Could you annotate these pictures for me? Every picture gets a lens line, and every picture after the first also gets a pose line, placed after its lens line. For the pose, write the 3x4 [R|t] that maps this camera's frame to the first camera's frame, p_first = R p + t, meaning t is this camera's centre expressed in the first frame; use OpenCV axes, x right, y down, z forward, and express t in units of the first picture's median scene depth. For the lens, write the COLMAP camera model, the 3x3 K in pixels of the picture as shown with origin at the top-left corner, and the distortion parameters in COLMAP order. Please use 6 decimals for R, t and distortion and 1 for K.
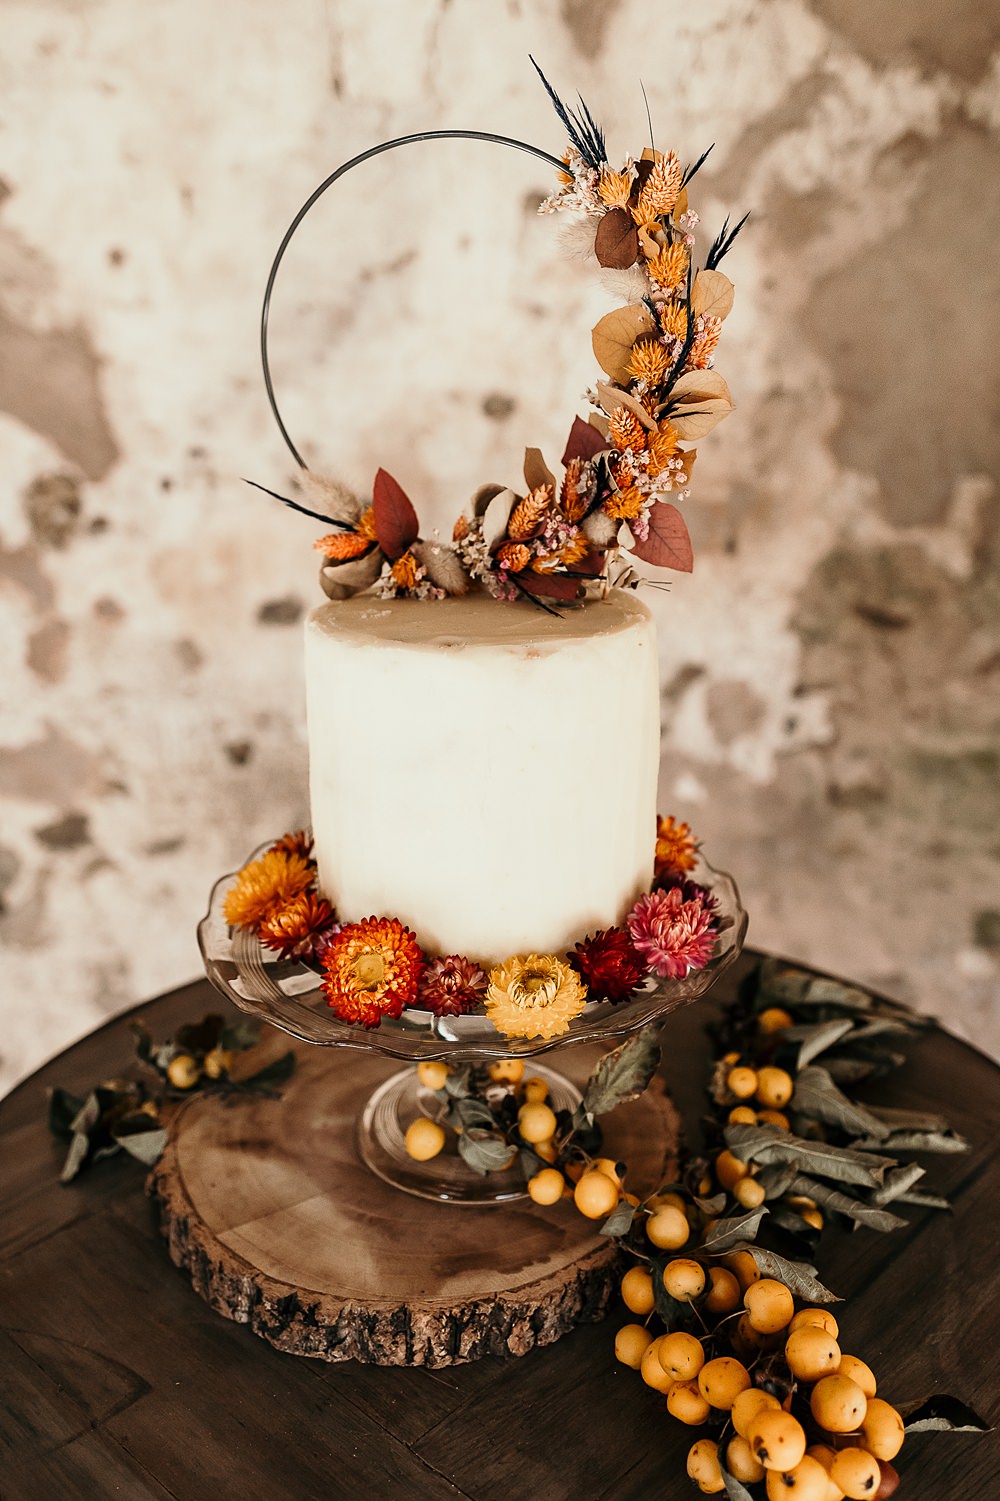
lens RADIAL K [[1488.9, 0, 500.0], [0, 1488.9, 750.5], [0, 0, 1]] dist [0.008574, 0.007332]
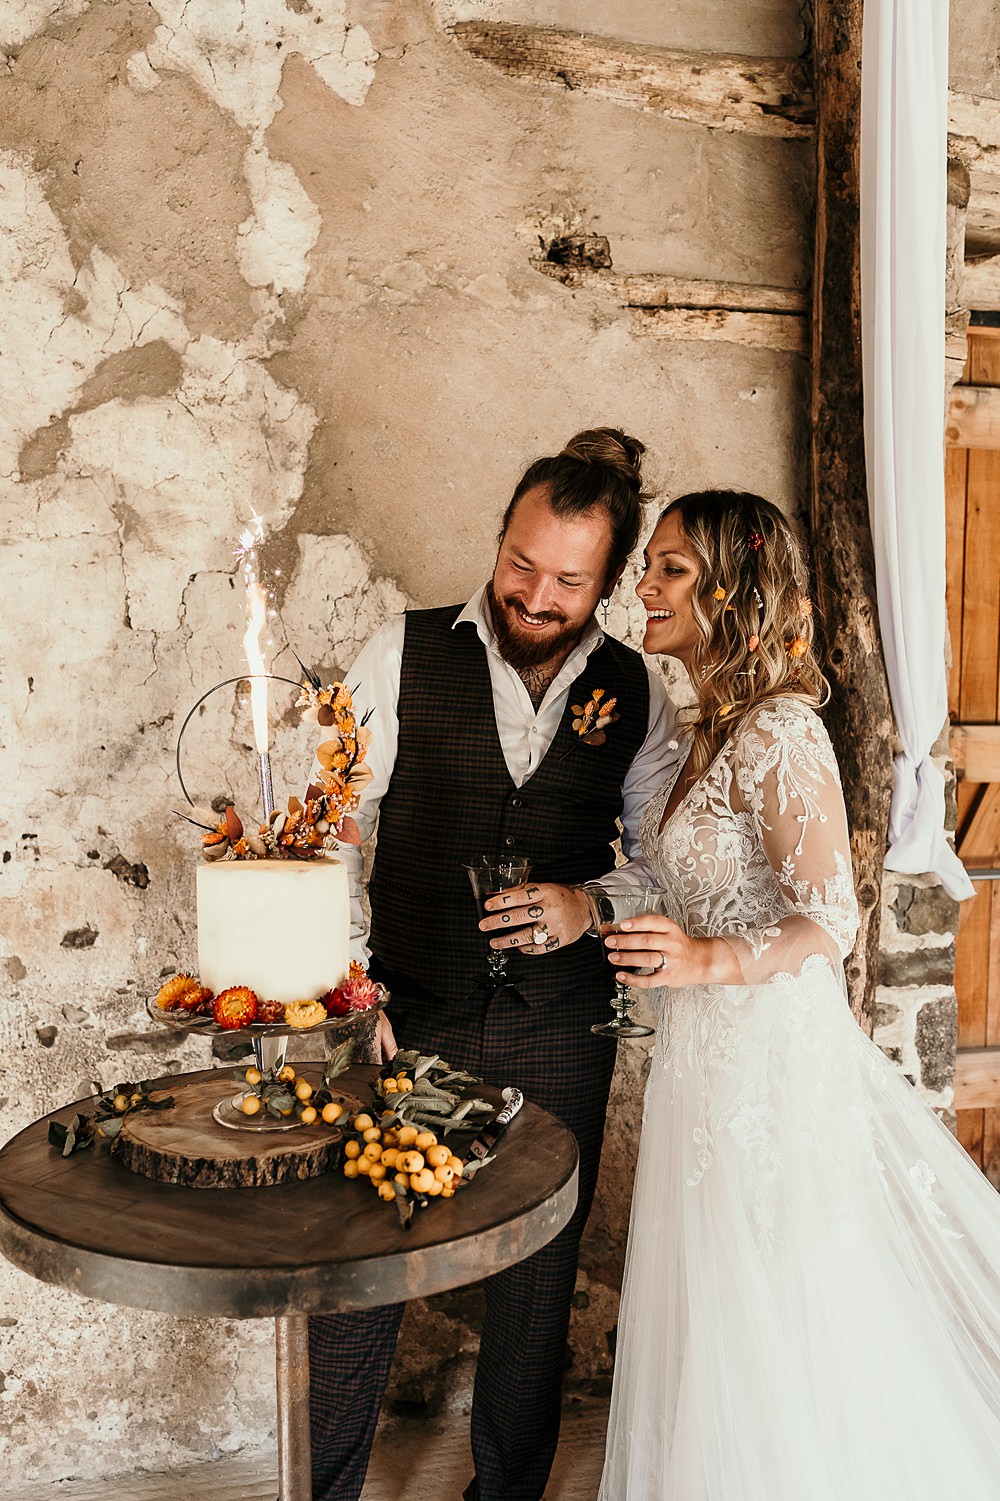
lens RADIAL K [[1488.9, 0, 500.0], [0, 1488.9, 750.5], [0, 0, 1]] dist [0.008574, 0.007332]
pose [[0.968980, -0.006104, 0.247064, -0.252822], [0.076966, 0.957432, -0.278207, 0.432116], [-0.234849, 0.288593, 0.928203, -1.371351]]
